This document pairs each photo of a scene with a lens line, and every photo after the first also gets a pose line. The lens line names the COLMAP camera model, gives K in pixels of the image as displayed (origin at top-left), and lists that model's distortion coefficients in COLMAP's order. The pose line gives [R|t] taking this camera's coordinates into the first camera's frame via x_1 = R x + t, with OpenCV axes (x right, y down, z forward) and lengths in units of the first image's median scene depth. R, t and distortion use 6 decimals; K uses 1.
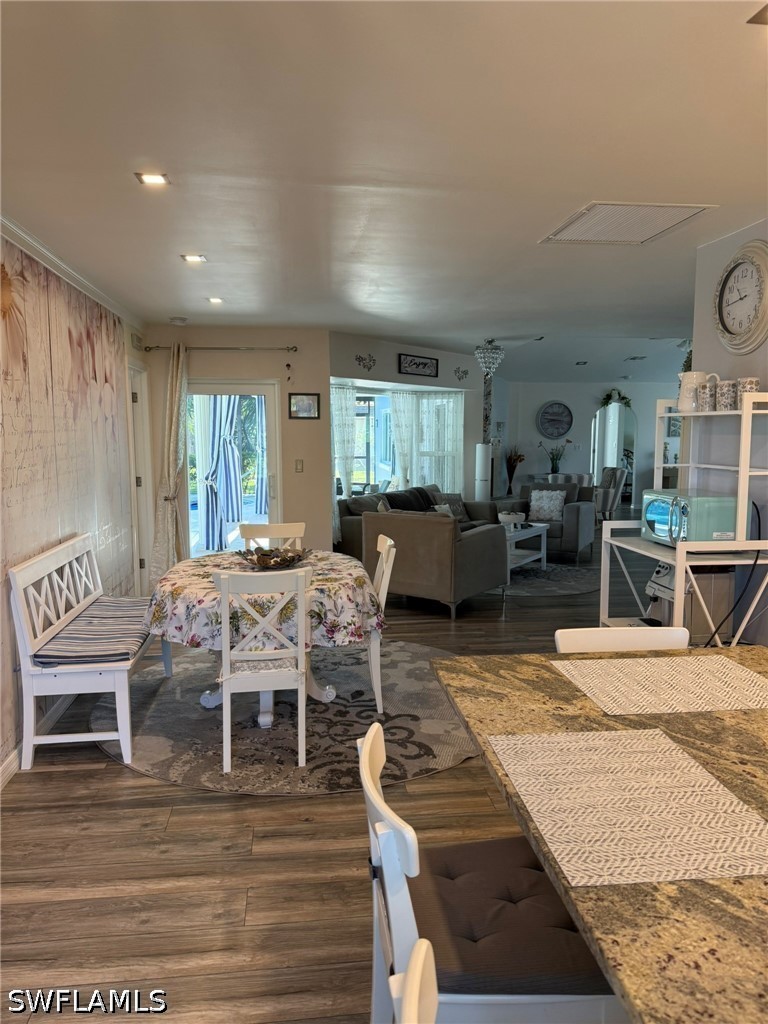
lens RADIAL K [[719.5, 0, 385.7], [0, 719.5, 510.4], [0, 0, 1]] dist [0.002710, -0.016715]
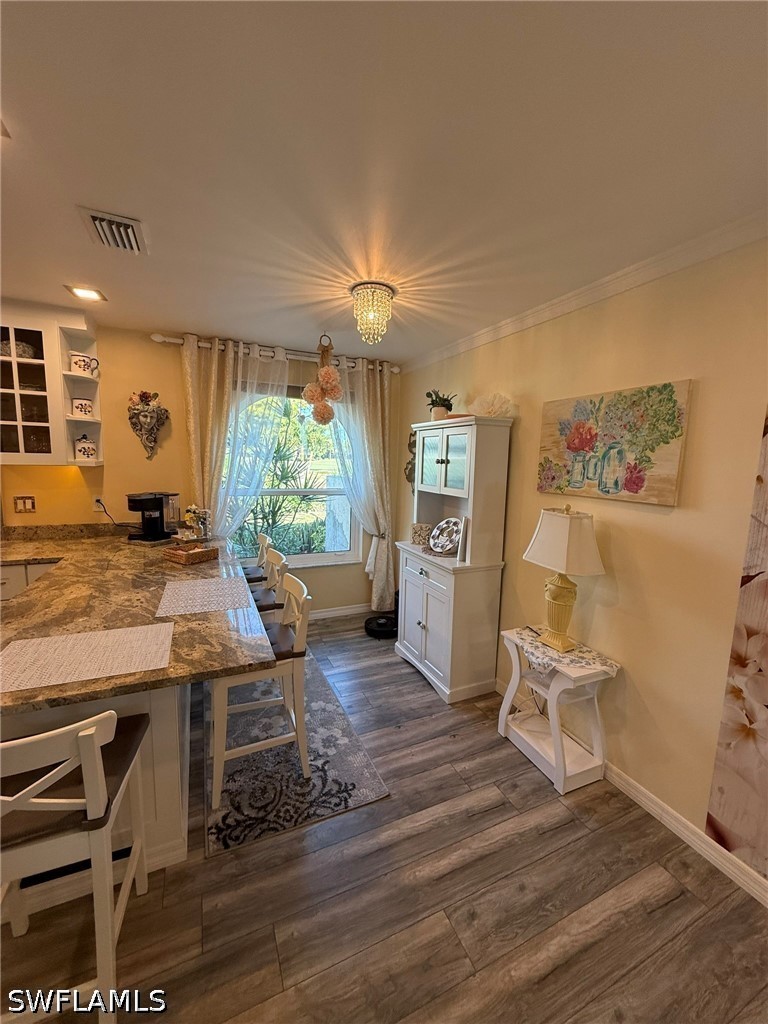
lens RADIAL K [[405.4, 0, 385.9], [0, 405.4, 510.1], [0, 0, 1]] dist [0.001201, -0.000362]
pose [[-0.954697, 0.008219, -0.297467, 0.068392], [-0.064141, 0.970439, 0.232669, -0.161654], [0.290586, 0.241208, -0.925947, 1.296659]]
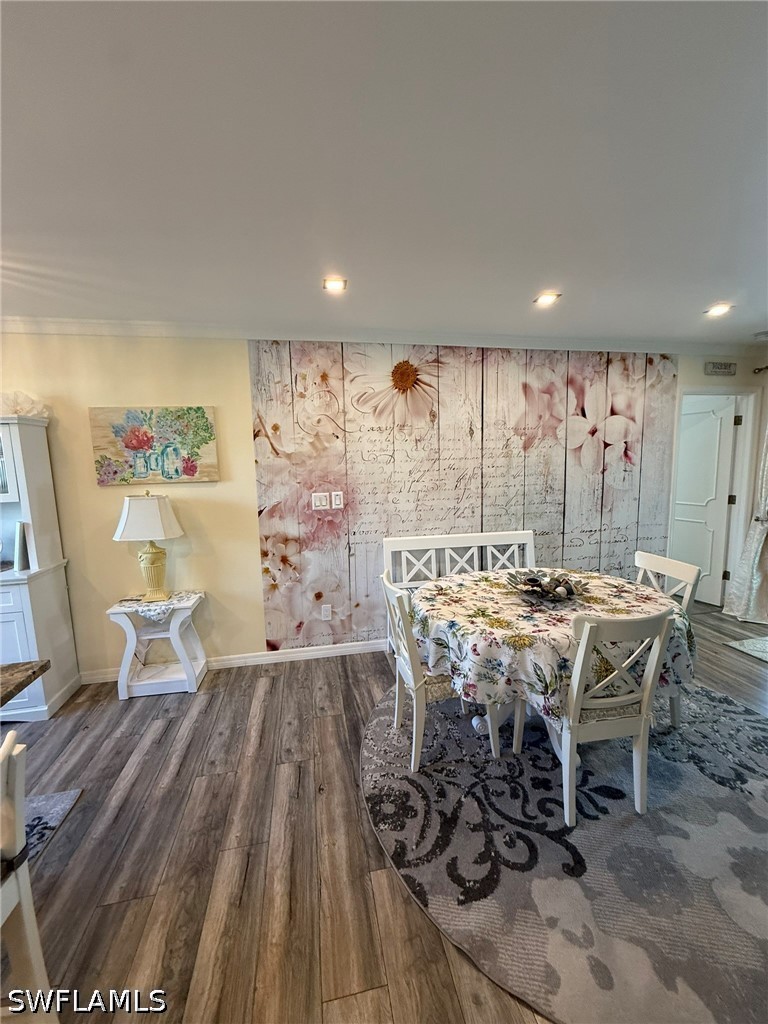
lens RADIAL K [[405.4, 0, 384.4], [0, 405.4, 508.5], [0, 0, 1]] dist [0.001201, -0.000362]
pose [[0.062036, 0.121880, -0.990604, 0.591553], [-0.088329, 0.989292, 0.116187, -0.137733], [0.994158, 0.080291, 0.072138, 1.192707]]
